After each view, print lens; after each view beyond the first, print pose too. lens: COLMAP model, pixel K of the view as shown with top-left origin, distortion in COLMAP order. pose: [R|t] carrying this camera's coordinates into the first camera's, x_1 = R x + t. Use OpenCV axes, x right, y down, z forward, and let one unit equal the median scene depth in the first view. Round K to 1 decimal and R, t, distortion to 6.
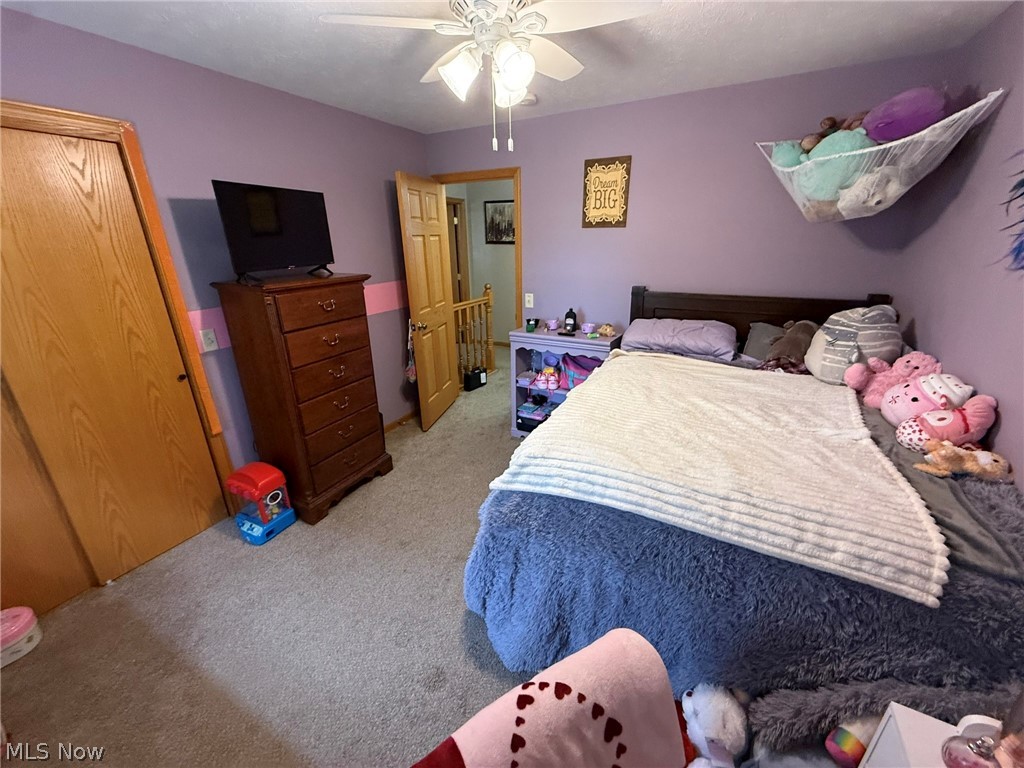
lens RADIAL K [[406.2, 0, 513.2], [0, 406.2, 386.8], [0, 0, 1]] dist [-0.002364, 0.000248]
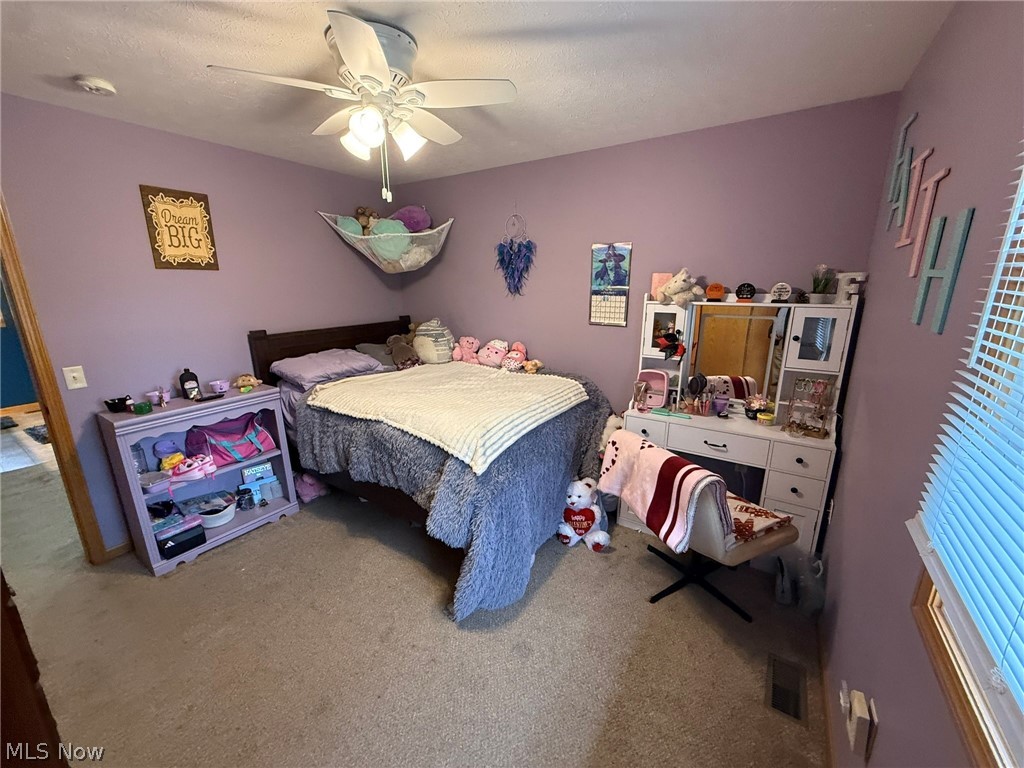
lens RADIAL K [[406.2, 0, 510.8], [0, 406.2, 383.9], [0, 0, 1]] dist [-0.002364, 0.000248]
pose [[0.081906, -0.226665, 0.970523, -0.630901], [0.348716, 0.918759, 0.185146, -0.103998], [-0.933642, 0.323273, 0.154294, 0.346061]]
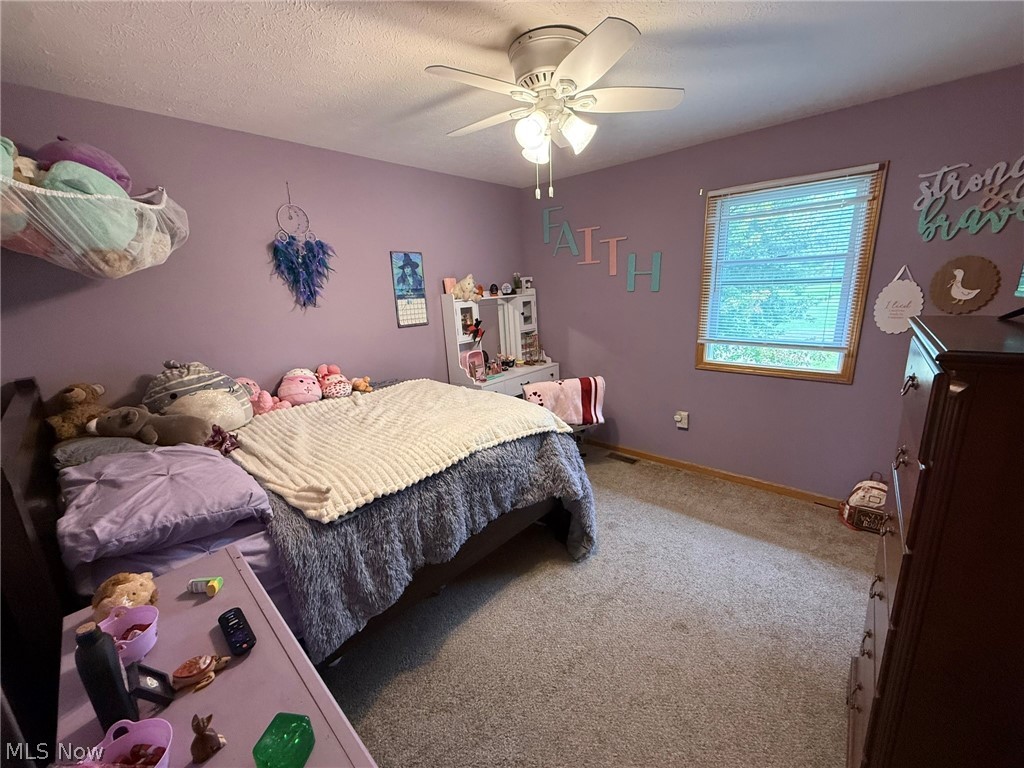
lens RADIAL K [[406.2, 0, 507.4], [0, 406.2, 383.4], [0, 0, 1]] dist [-0.002364, 0.000248]
pose [[-0.968557, 0.003101, 0.248773, -0.105136], [0.142764, 0.825840, 0.545533, -0.415807], [-0.203755, 0.563895, -0.800316, 1.180370]]
